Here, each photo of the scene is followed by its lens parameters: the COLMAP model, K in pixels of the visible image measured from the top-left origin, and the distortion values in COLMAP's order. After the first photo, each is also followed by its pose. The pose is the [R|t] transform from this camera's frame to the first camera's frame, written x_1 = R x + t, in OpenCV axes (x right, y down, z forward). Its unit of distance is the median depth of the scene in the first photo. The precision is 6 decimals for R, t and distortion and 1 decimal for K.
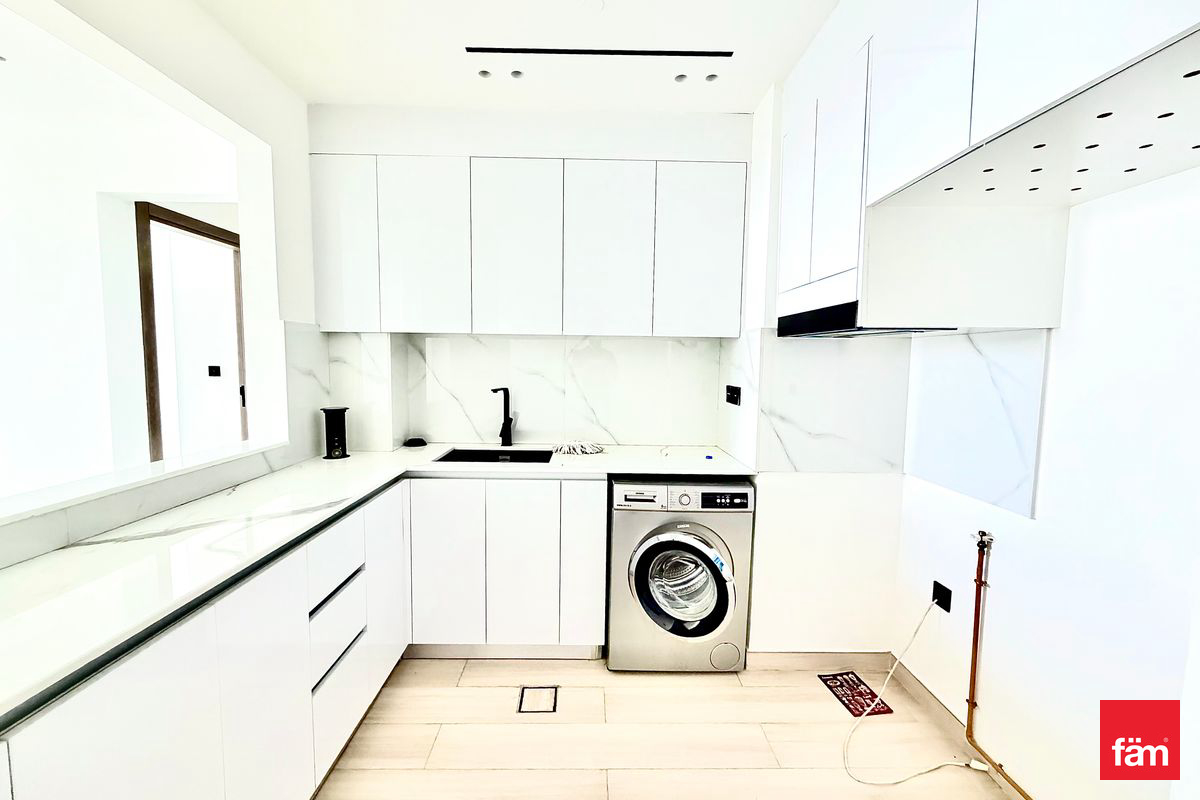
lens RADIAL K [[479.7, 0, 594.3], [0, 479.7, 399.0], [0, 0, 1]] dist [-0.000206, -0.000126]
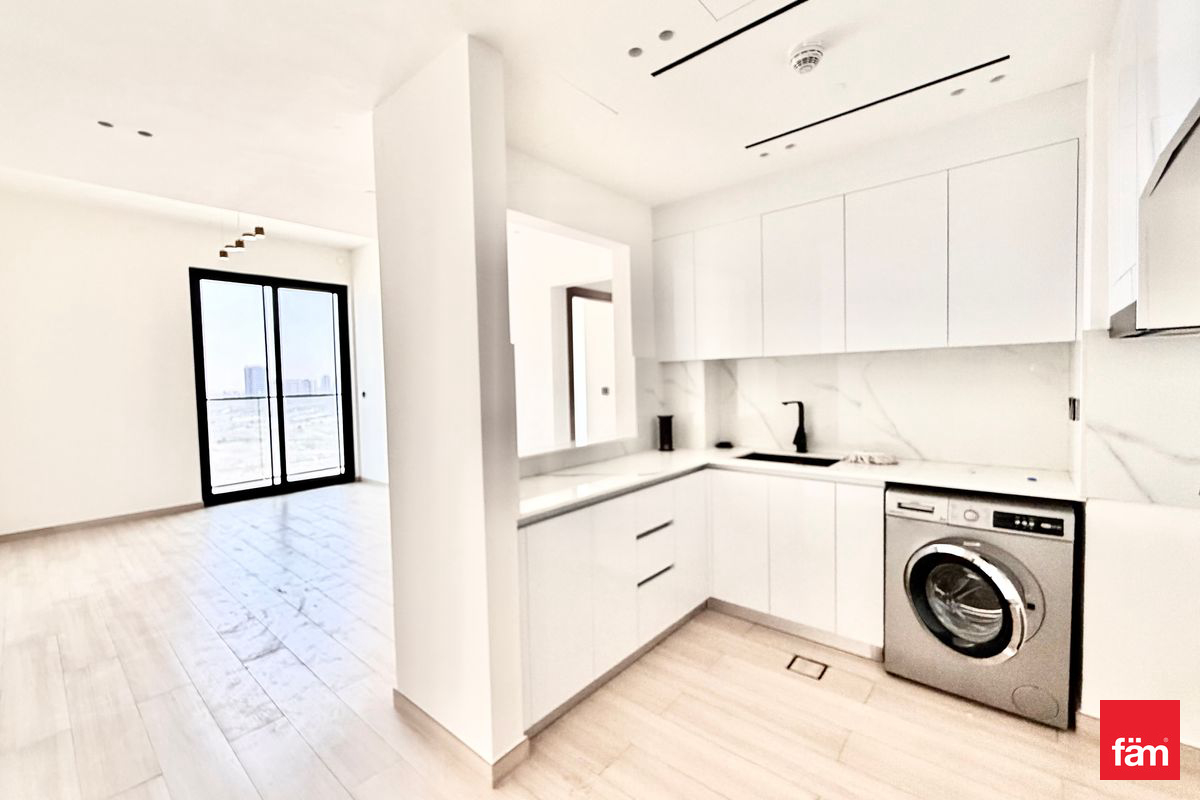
lens RADIAL K [[479.7, 0, 594.3], [0, 479.7, 399.0], [0, 0, 1]] dist [-0.000206, -0.000126]
pose [[0.762041, -0.004462, -0.647514, 0.230884], [-0.019118, 0.999385, -0.029386, 0.017984], [0.647247, 0.034773, 0.761487, -0.226745]]
